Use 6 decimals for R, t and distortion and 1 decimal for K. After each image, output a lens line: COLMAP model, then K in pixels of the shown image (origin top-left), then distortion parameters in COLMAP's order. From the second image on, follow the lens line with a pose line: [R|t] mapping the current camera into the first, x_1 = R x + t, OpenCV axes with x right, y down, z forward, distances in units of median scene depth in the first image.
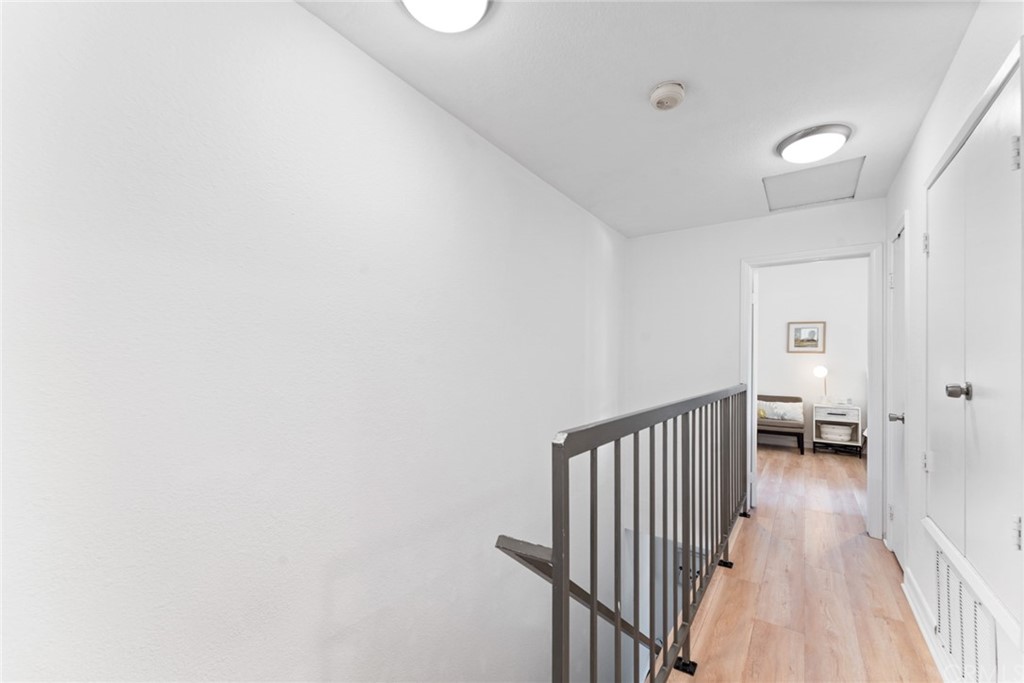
lens RADIAL K [[425.1, 0, 513.9], [0, 425.1, 350.8], [0, 0, 1]] dist [0.001366, 0.000197]
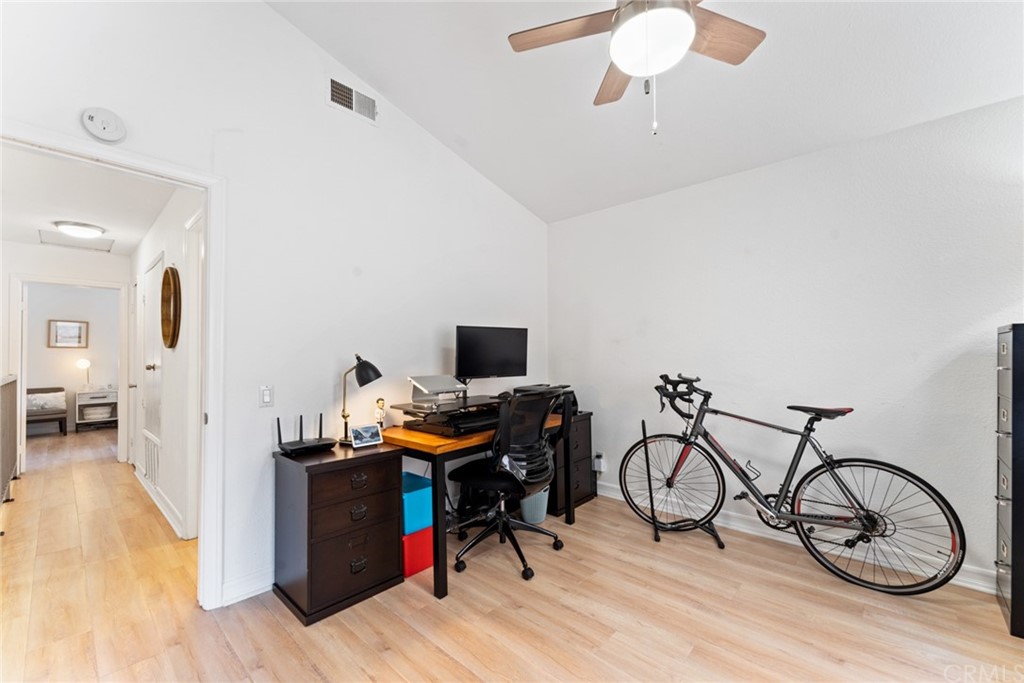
lens RADIAL K [[425.1, 0, 513.9], [0, 425.1, 350.8], [0, 0, 1]] dist [0.001366, 0.000197]
pose [[0.151404, -0.008456, 0.988436, -0.279483], [-0.011390, 0.999882, 0.010298, -0.013133], [-0.988406, -0.012817, 0.151289, -0.377634]]
